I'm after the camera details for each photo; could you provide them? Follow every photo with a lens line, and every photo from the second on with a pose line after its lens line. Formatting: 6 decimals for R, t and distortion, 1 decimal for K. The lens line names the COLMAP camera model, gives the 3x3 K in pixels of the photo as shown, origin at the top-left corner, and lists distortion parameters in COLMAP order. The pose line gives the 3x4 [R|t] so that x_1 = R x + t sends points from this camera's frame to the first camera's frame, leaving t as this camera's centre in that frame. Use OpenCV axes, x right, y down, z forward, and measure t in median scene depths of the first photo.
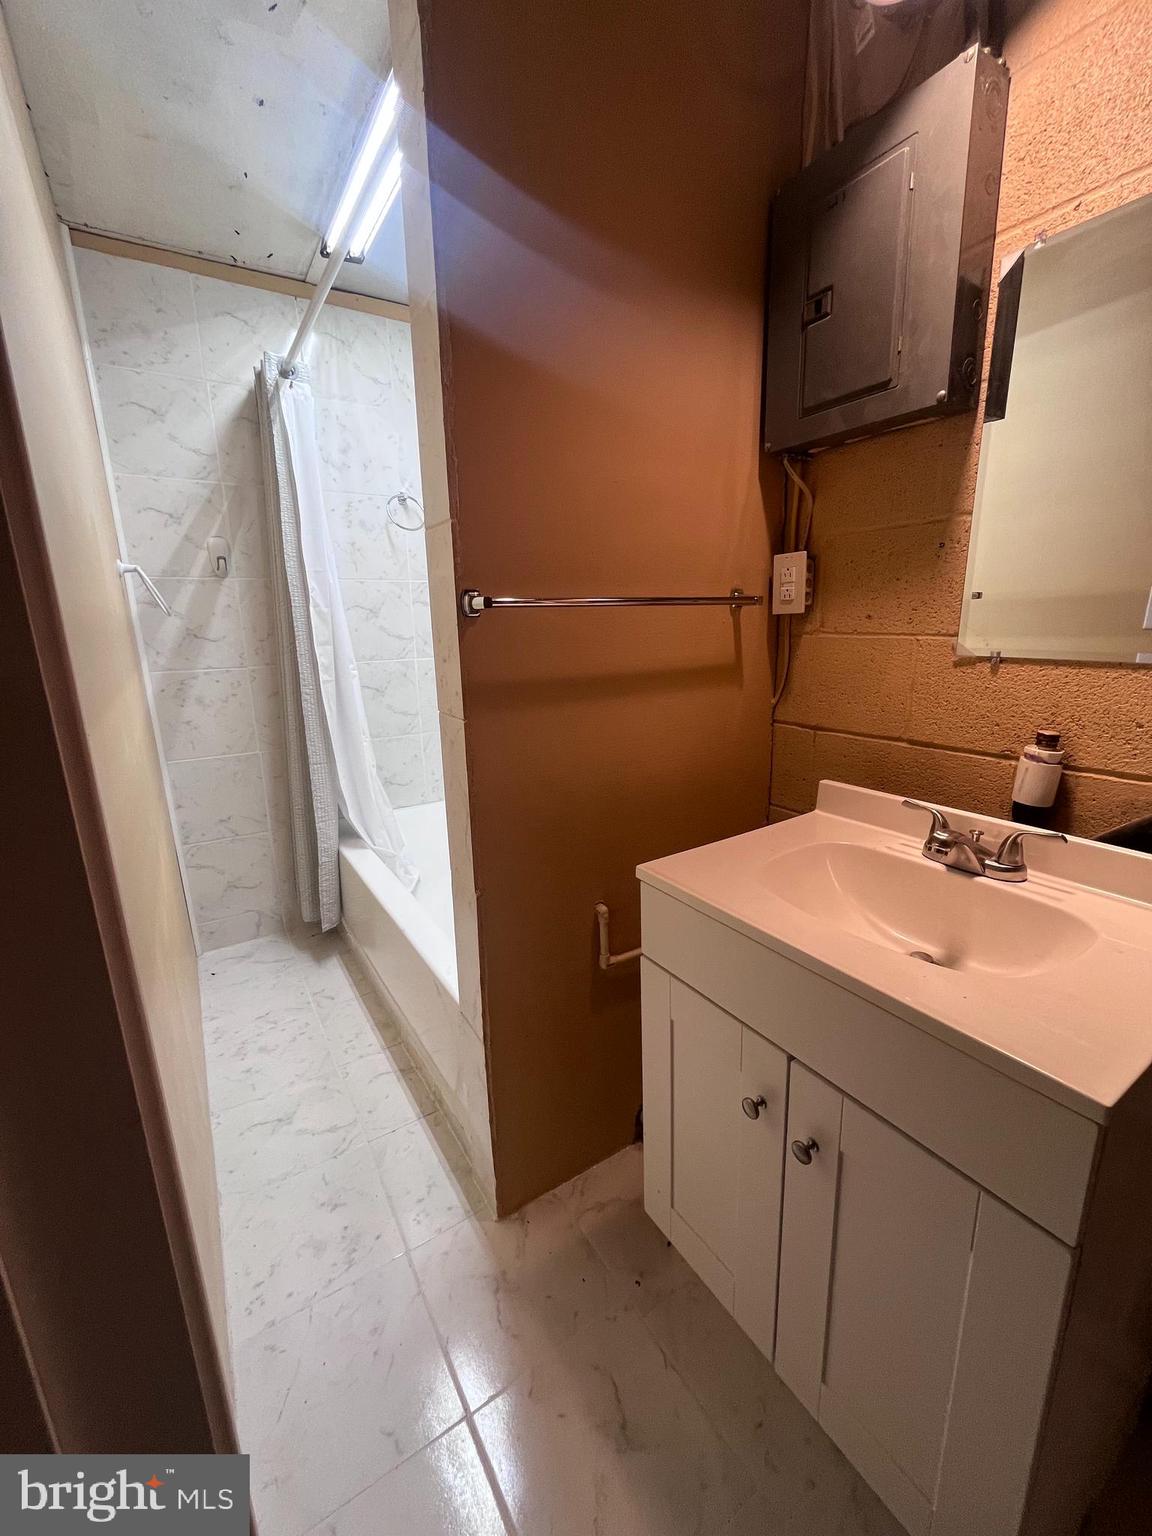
lens RADIAL K [[623.1, 0, 574.5], [0, 623.1, 764.6], [0, 0, 1]] dist [-0.001049, -0.000321]
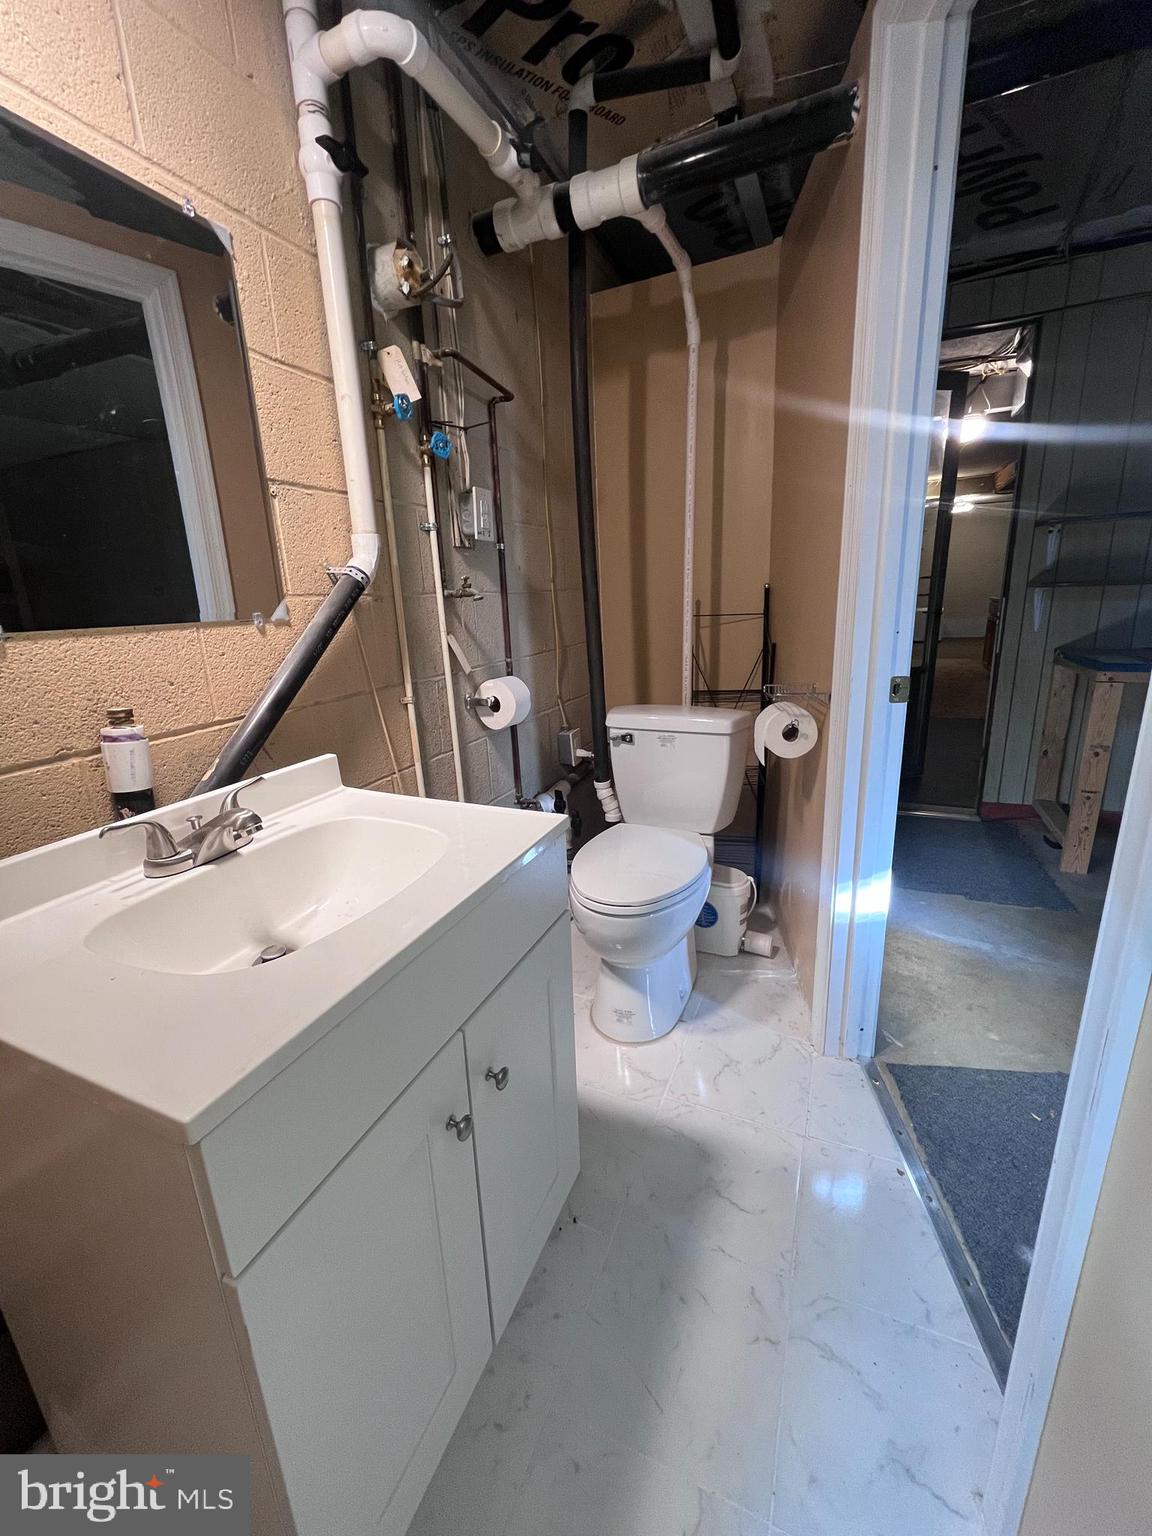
lens RADIAL K [[623.1, 0, 574.5], [0, 623.1, 764.6], [0, 0, 1]] dist [-0.001049, -0.000321]
pose [[-0.549867, -0.176937, 0.816296, -0.350095], [0.245240, 0.900029, 0.360284, -0.142531], [-0.798438, 0.398297, -0.451504, 0.914638]]
